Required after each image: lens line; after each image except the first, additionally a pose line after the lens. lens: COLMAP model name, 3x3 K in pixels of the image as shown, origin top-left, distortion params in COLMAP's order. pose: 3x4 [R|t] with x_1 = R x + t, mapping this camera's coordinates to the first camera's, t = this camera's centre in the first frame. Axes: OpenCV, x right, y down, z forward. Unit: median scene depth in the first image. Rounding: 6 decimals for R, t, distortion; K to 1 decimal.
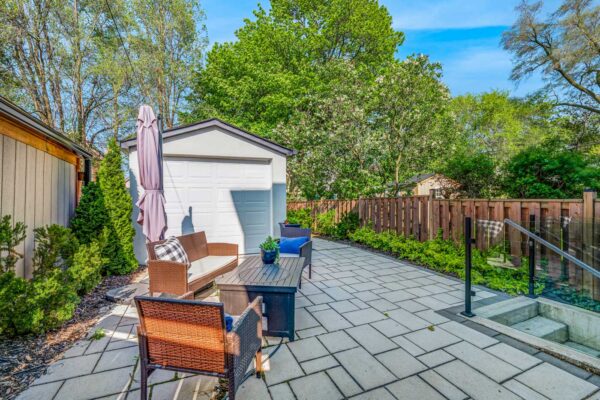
lens RADIAL K [[251.6, 0, 291.1], [0, 251.6, 203.0], [0, 0, 1]] dist [-0.011369, 0.000117]
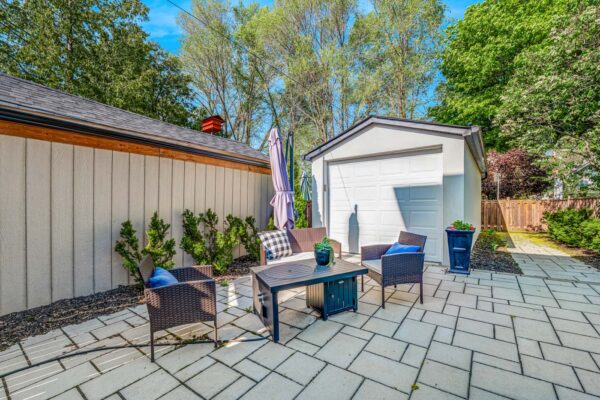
lens RADIAL K [[251.6, 0, 305.3], [0, 251.6, 199.9], [0, 0, 1]] dist [-0.011369, 0.000117]
pose [[0.556933, -0.007873, -0.830520, 0.564808], [0.003505, 0.999968, -0.007129, 0.001788], [0.830550, 0.001060, 0.556943, 0.350104]]
